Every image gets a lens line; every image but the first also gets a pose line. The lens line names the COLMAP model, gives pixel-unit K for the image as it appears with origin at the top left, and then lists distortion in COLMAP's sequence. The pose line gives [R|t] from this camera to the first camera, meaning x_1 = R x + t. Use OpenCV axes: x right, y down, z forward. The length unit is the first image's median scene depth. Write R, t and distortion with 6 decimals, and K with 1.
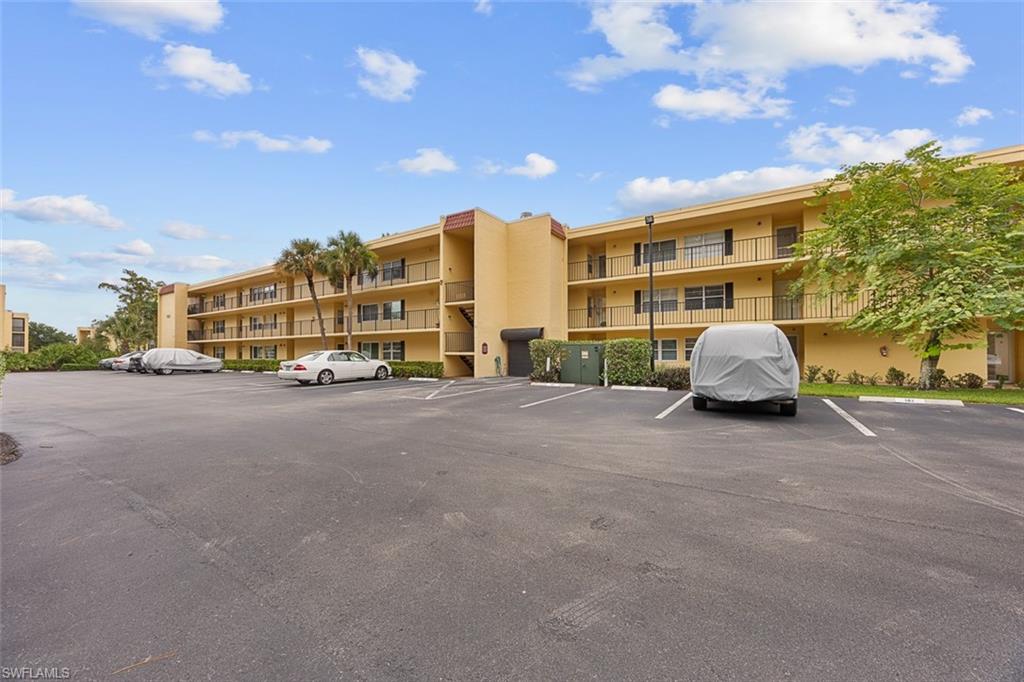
lens RADIAL K [[388.1, 0, 517.9], [0, 388.1, 345.8], [0, 0, 1]] dist [0.001466, 0.000029]
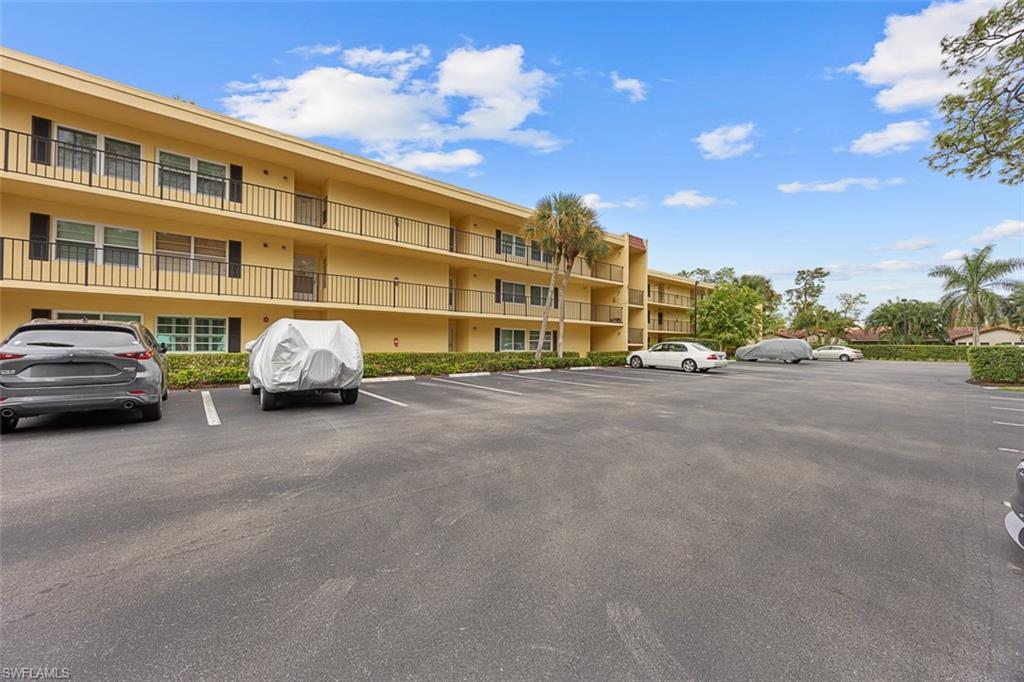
lens RADIAL K [[388.1, 0, 519.5], [0, 388.1, 341.0], [0, 0, 1]] dist [0.001466, 0.000029]
pose [[0.303948, 0.013754, 0.952589, -1.222575], [-0.030267, 0.999530, -0.004775, 0.020535], [-0.952208, -0.027381, 0.304222, 0.787179]]
